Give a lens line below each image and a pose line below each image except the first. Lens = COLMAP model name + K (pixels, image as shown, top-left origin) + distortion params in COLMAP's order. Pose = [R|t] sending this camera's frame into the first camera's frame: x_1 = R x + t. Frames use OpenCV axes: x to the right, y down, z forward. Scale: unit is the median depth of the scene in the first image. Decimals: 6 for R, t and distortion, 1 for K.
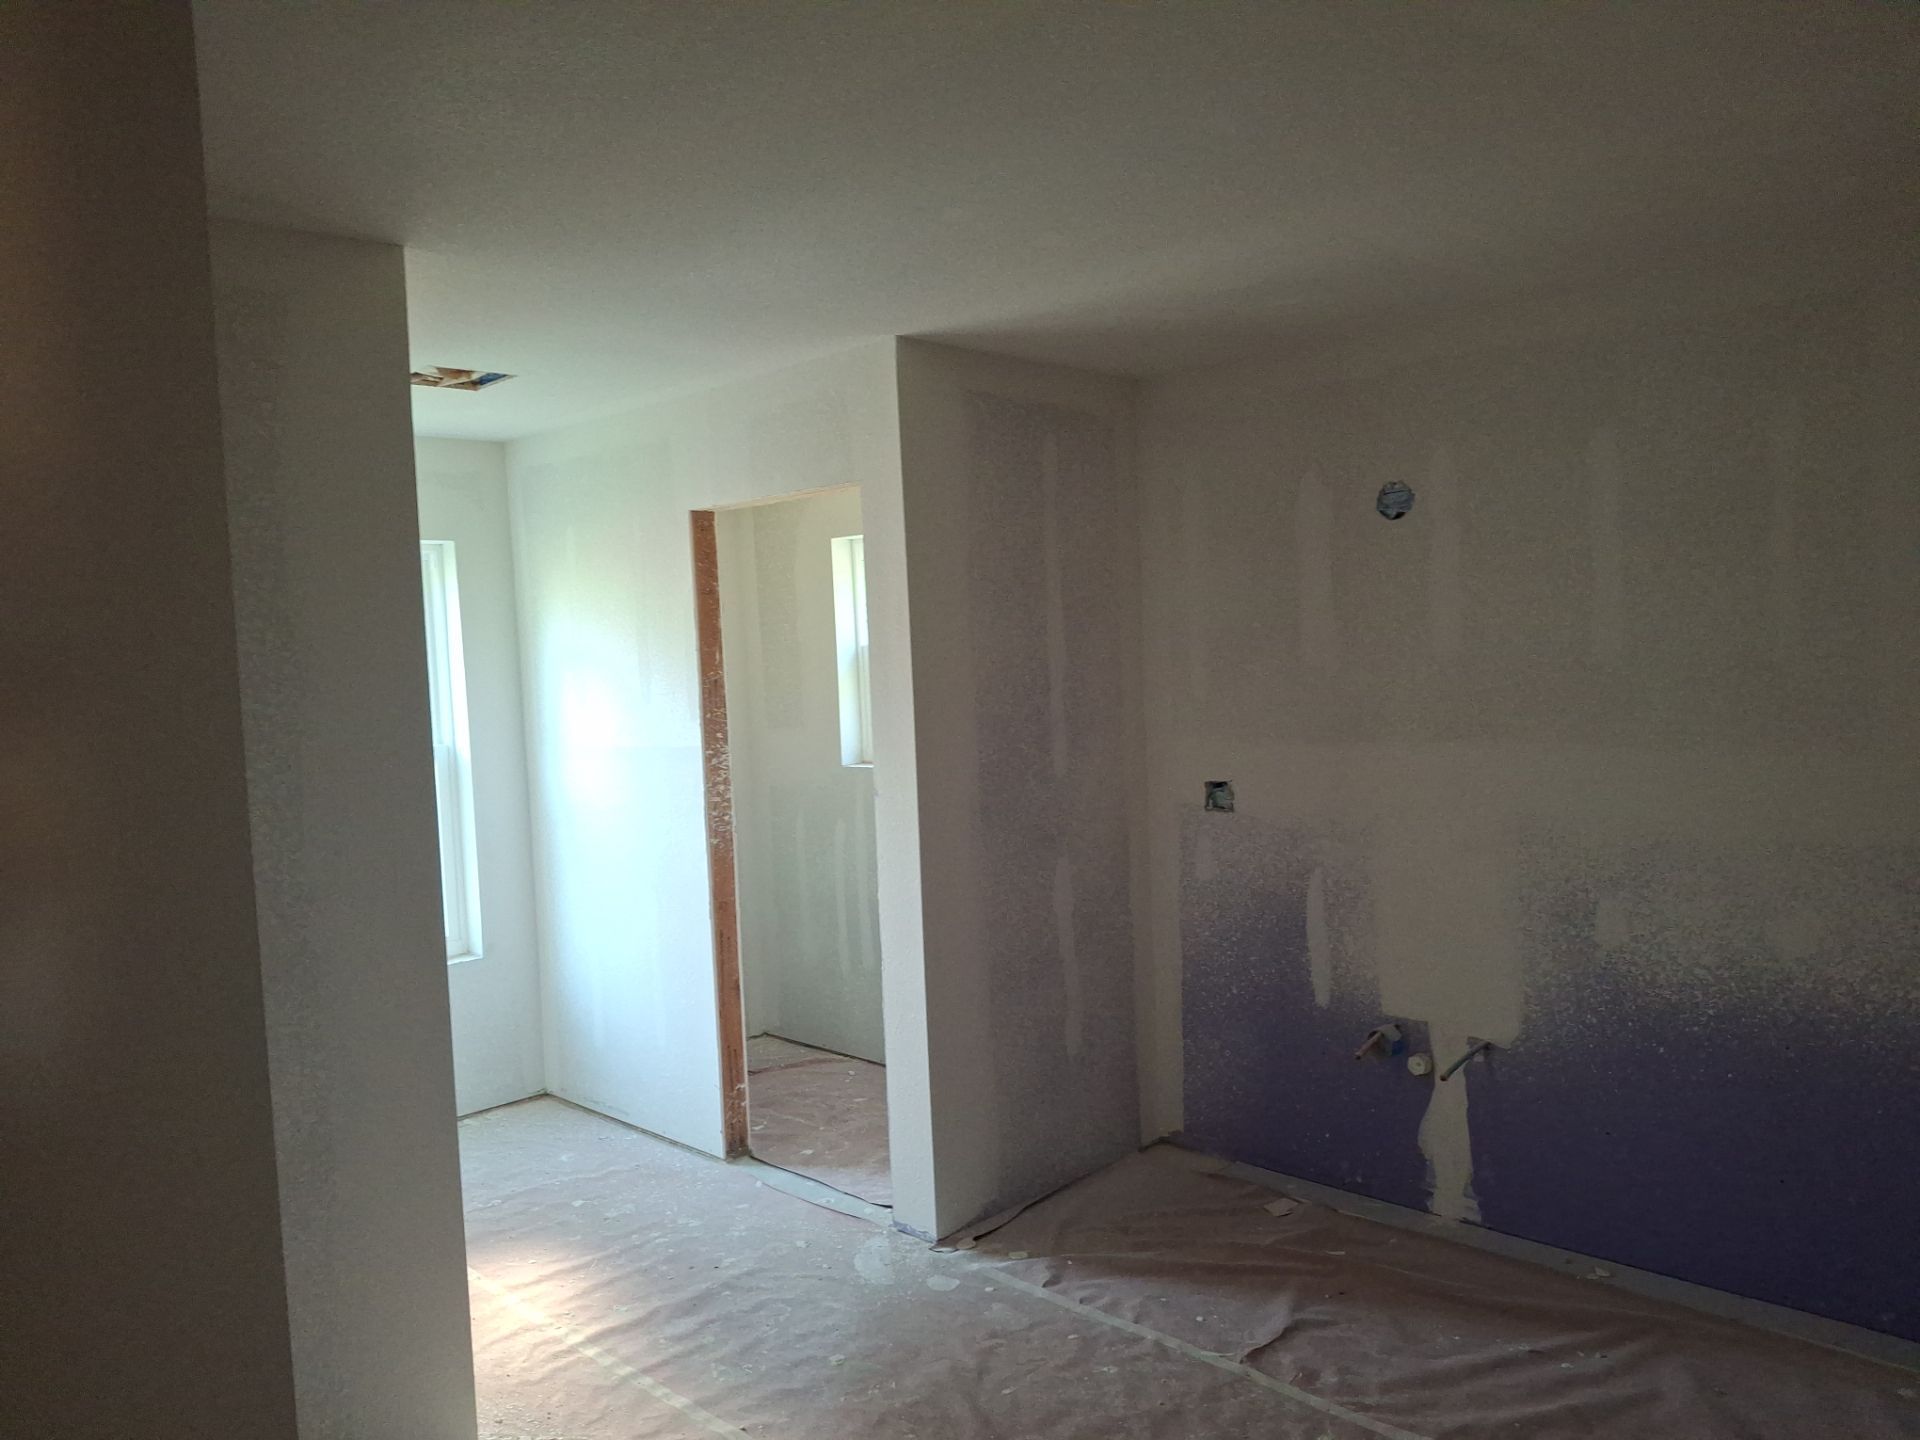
lens RADIAL K [[1451.6, 0, 961.4], [0, 1451.6, 720.8], [0, 0, 1]] dist [0.001834, 0.006005]
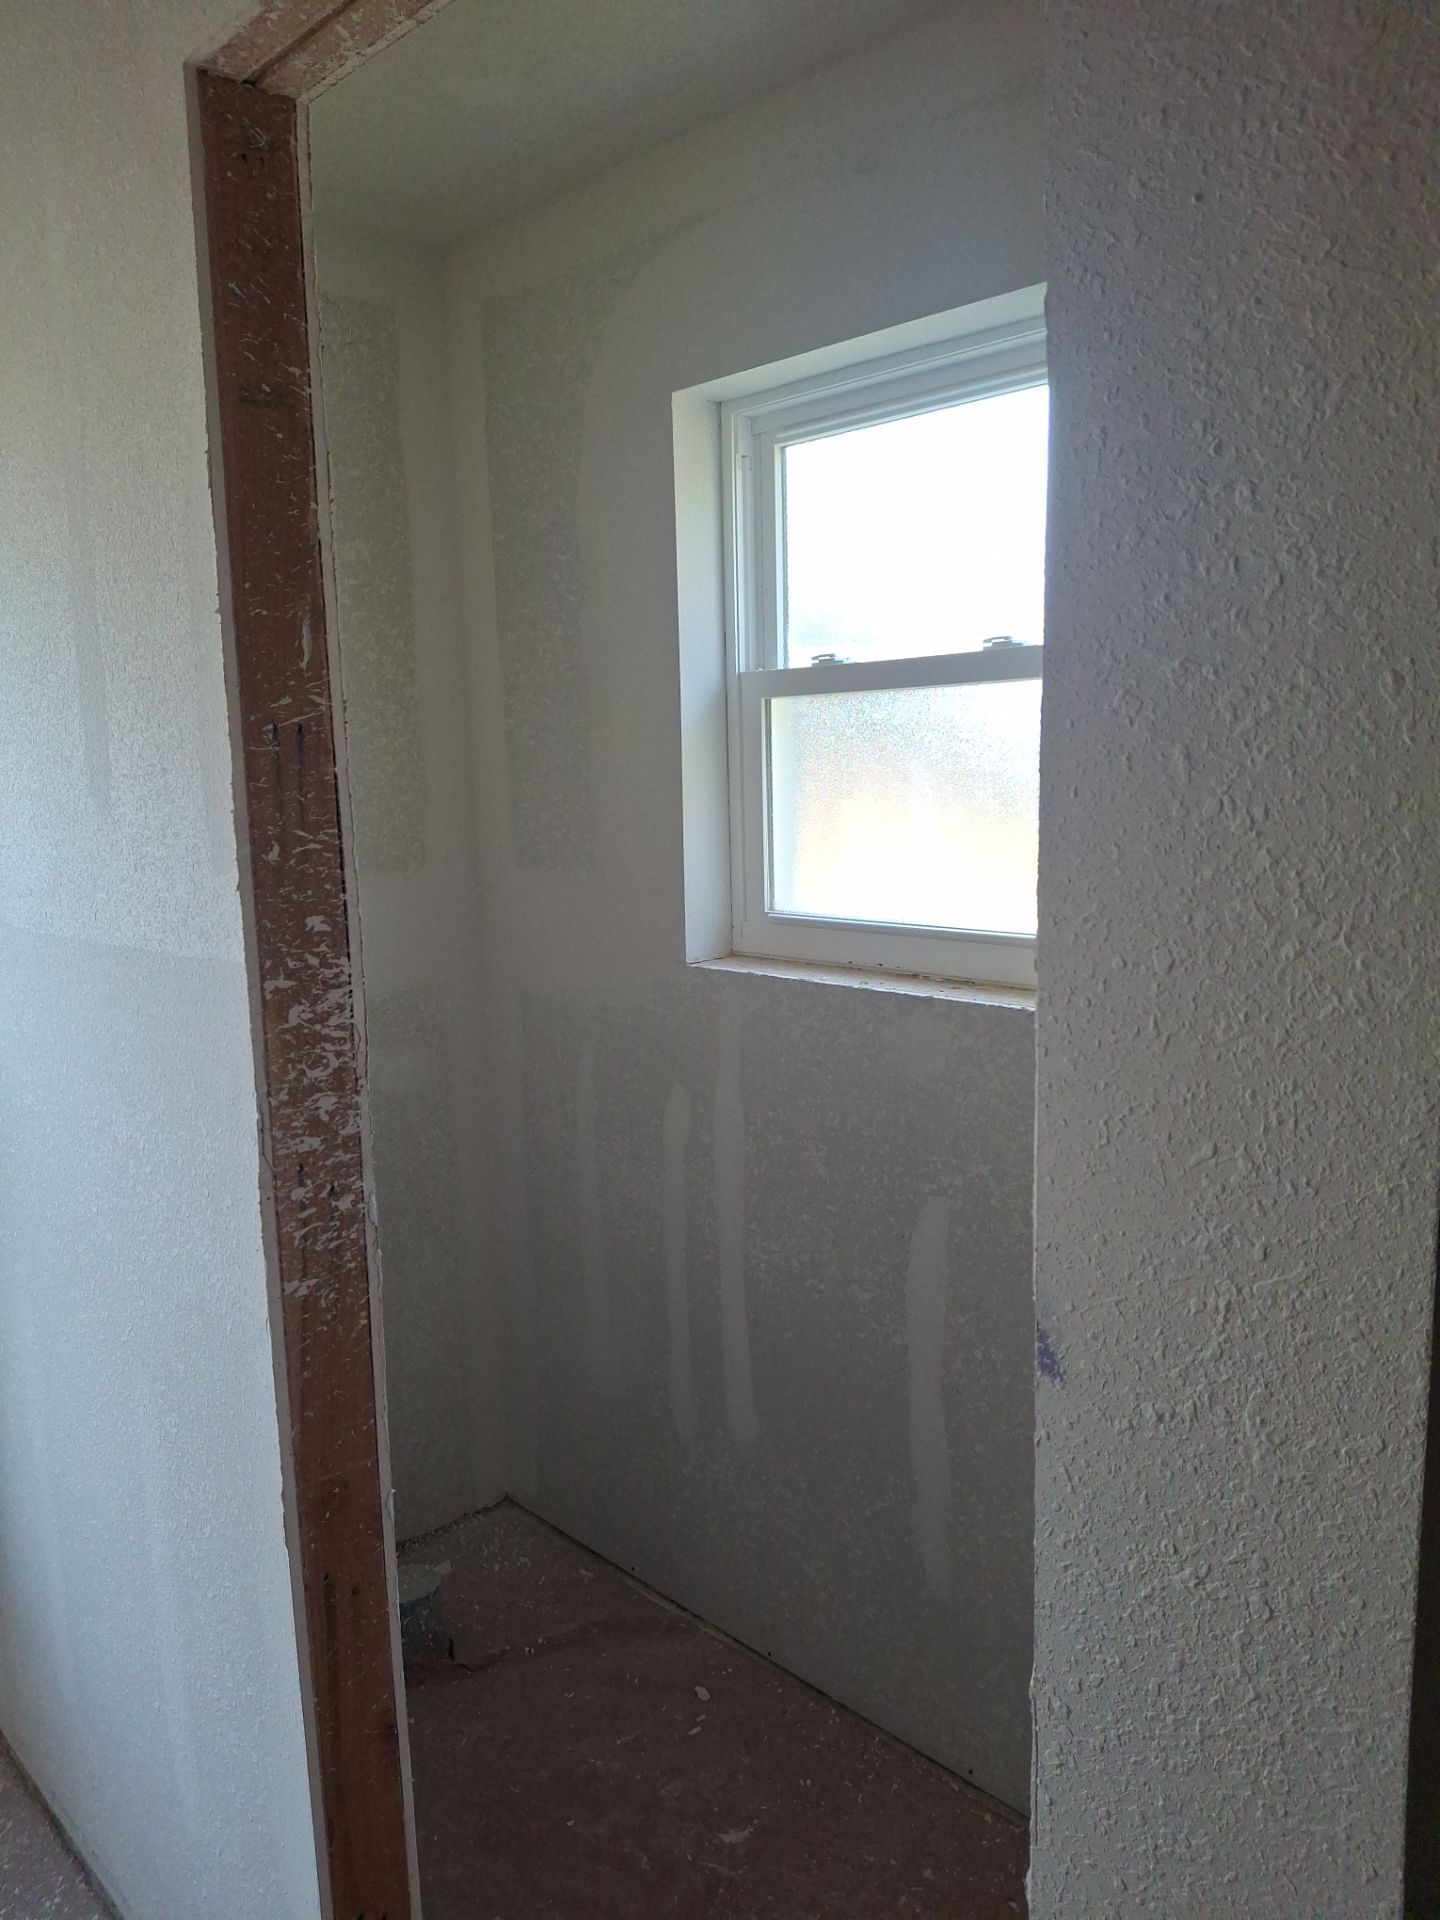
lens RADIAL K [[1451.6, 0, 719.4], [0, 1451.6, 964.7], [0, 0, 1]] dist [0.001834, 0.006005]
pose [[0.999701, 0.022281, -0.010064, -0.084556], [-0.021146, 0.994608, 0.101525, -0.012459], [0.012272, -0.101282, 0.994782, 0.716953]]
